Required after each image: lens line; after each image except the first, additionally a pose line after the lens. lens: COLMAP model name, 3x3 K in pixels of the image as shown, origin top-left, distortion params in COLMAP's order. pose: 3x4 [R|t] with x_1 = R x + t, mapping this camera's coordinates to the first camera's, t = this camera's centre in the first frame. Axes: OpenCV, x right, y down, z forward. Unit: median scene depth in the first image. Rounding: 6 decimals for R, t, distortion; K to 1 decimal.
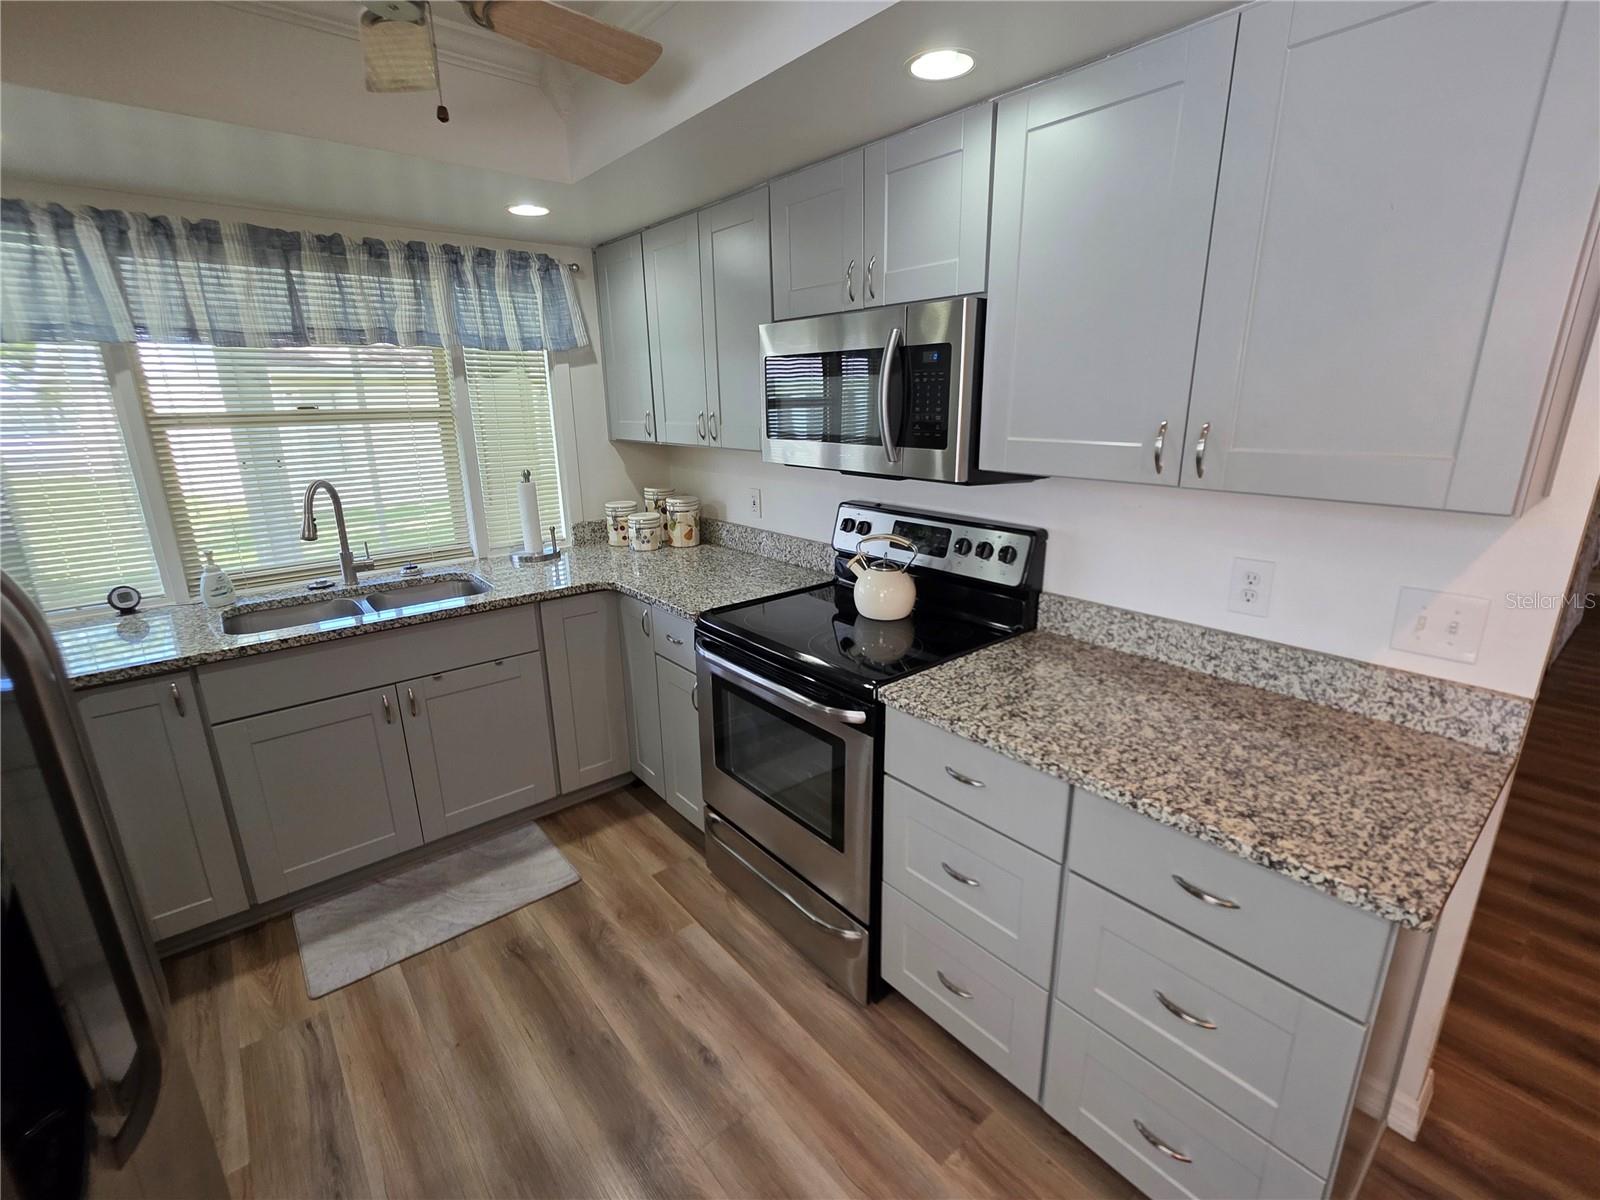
lens RADIAL K [[717.5, 0, 796.8], [0, 717.5, 600.6], [0, 0, 1]] dist [0.002528, -0.001078]
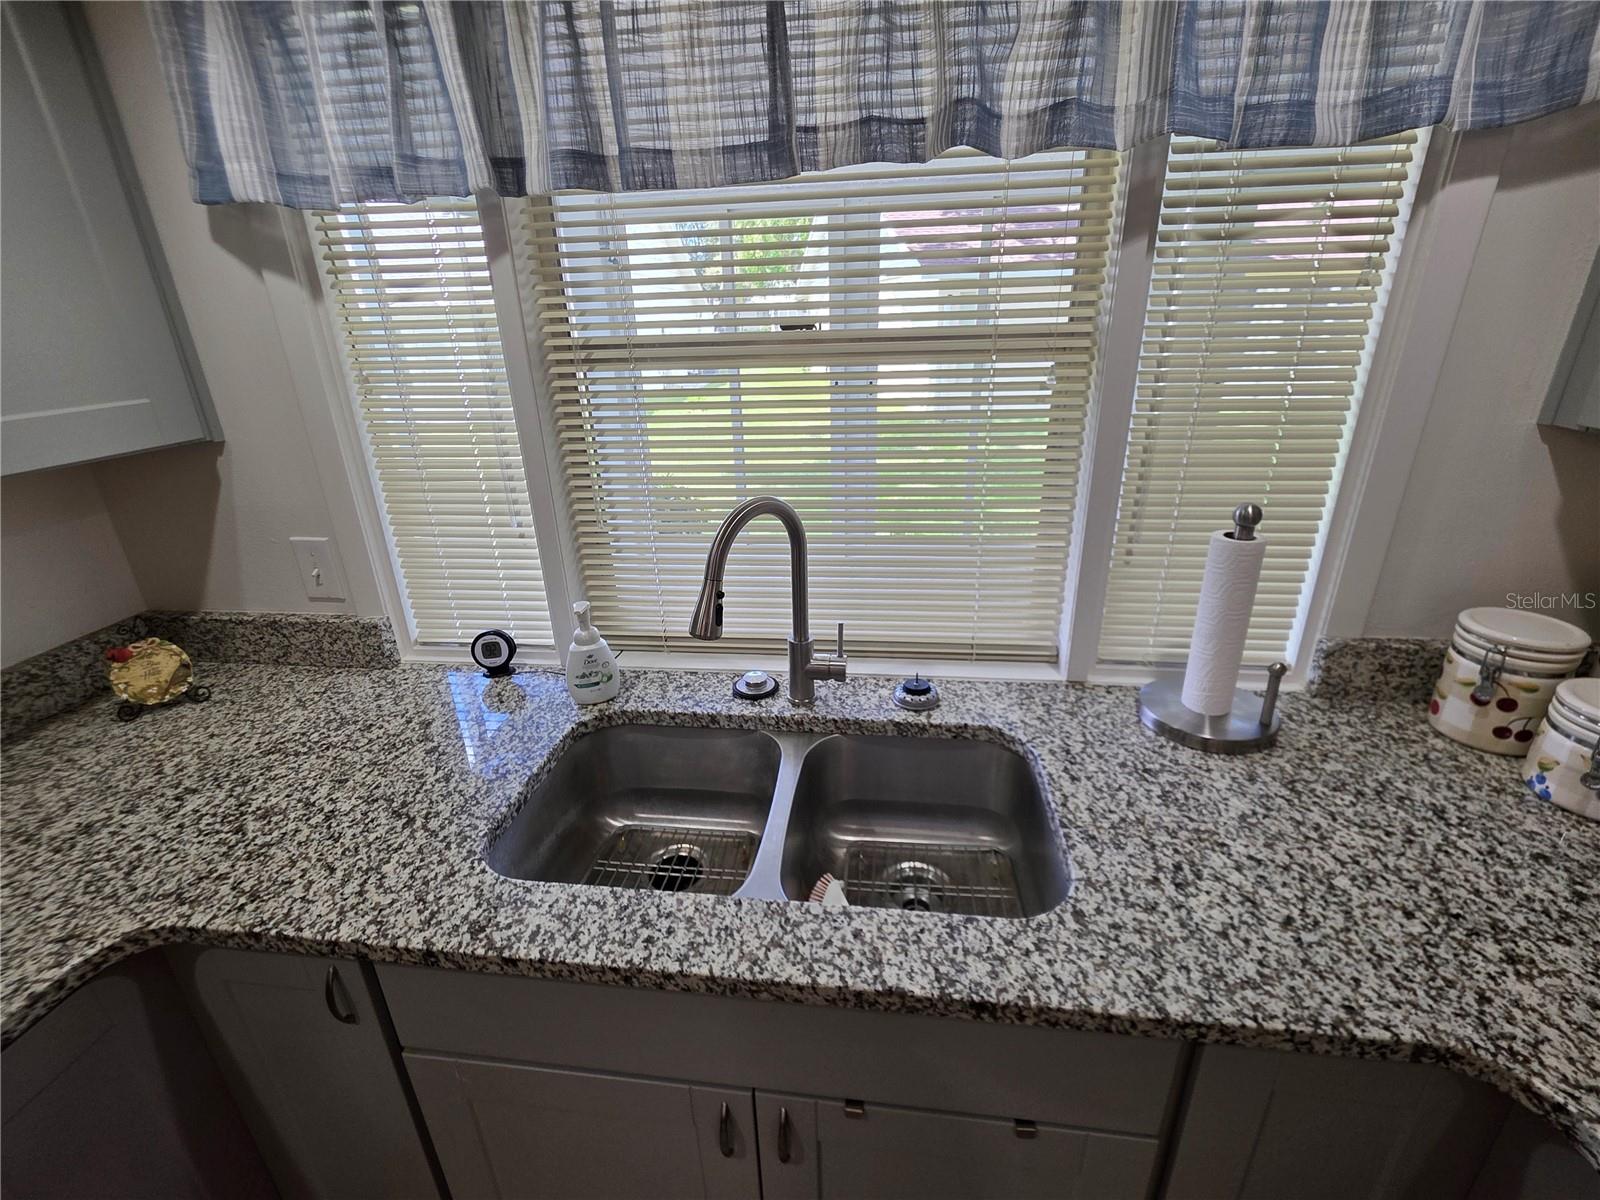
lens RADIAL K [[717.5, 0, 797.4], [0, 717.5, 597.8], [0, 0, 1]] dist [0.002528, -0.001078]
pose [[0.684225, 0.262524, -0.680381, -0.337332], [-0.182059, 0.964909, 0.189221, -0.199626], [0.706181, -0.005600, 0.708010, 0.715151]]
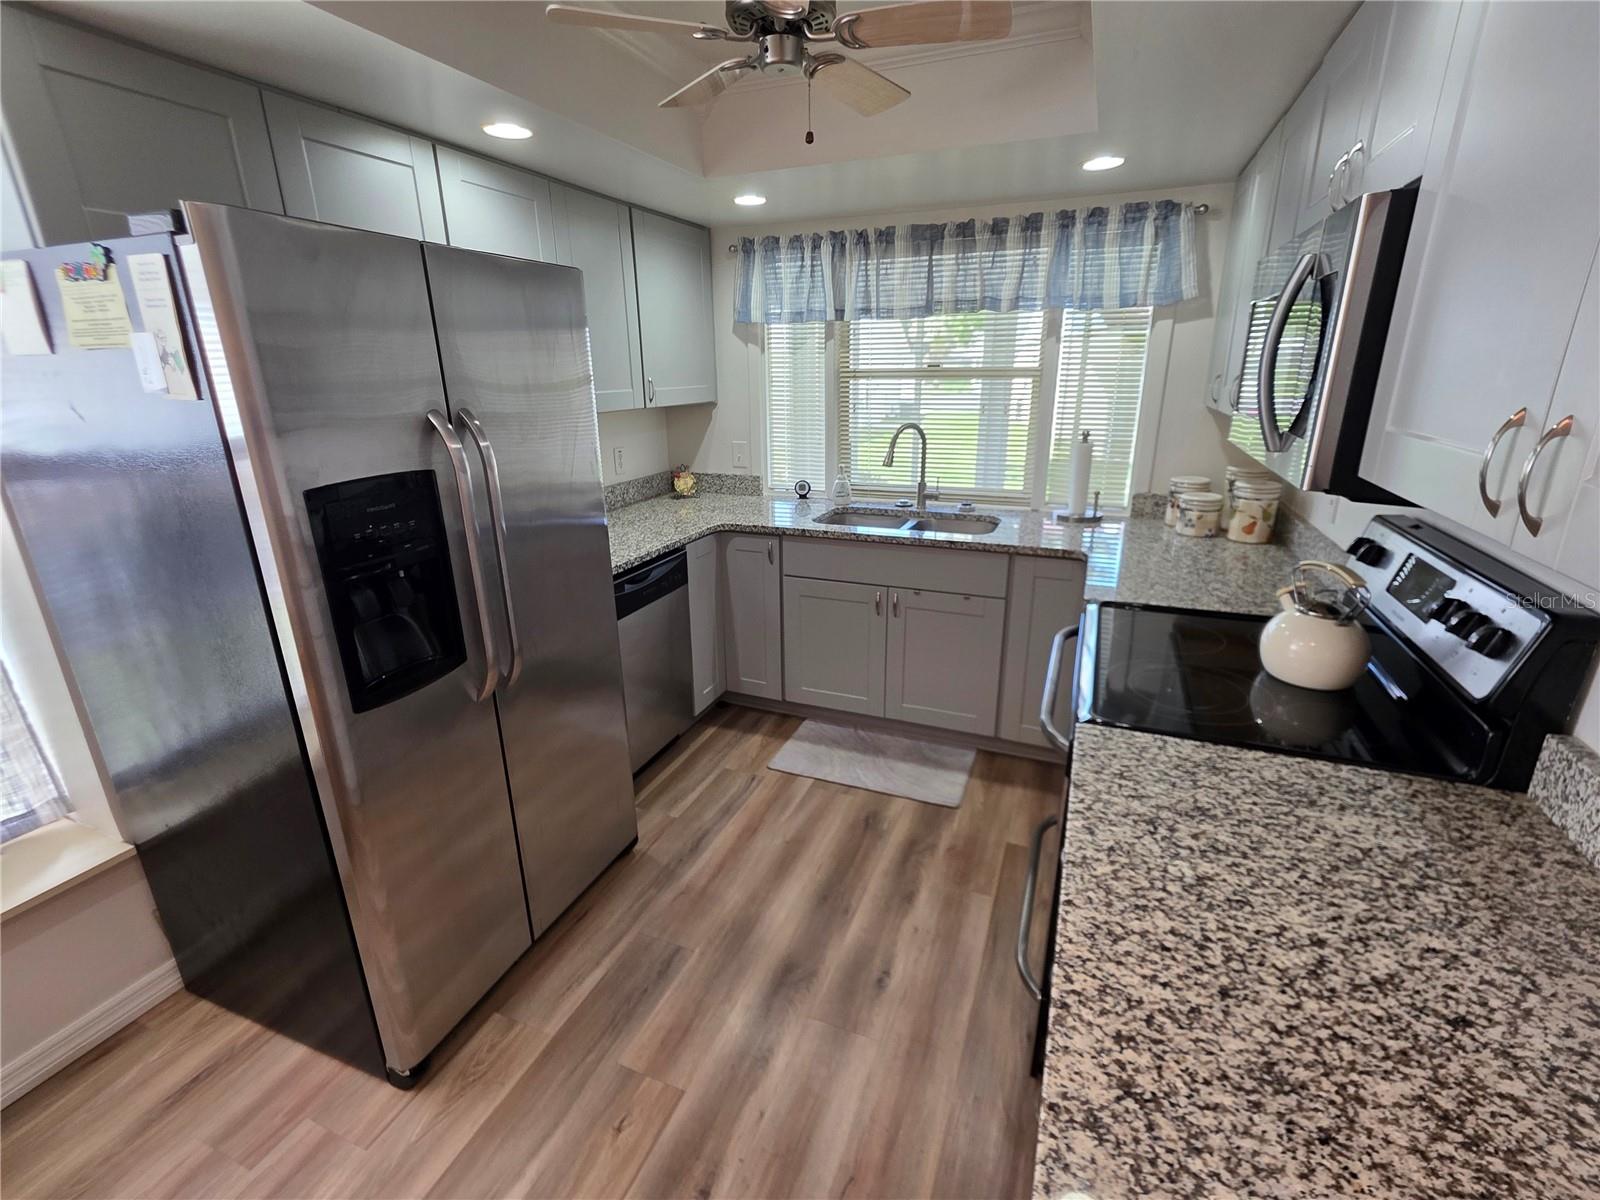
lens RADIAL K [[717.5, 0, 795.0], [0, 717.5, 601.6], [0, 0, 1]] dist [0.002528, -0.001078]
pose [[0.466937, 0.284815, -0.837168, 0.415252], [-0.238742, 0.952159, 0.190776, -0.059445], [0.851453, 0.110787, 0.512596, 0.202289]]
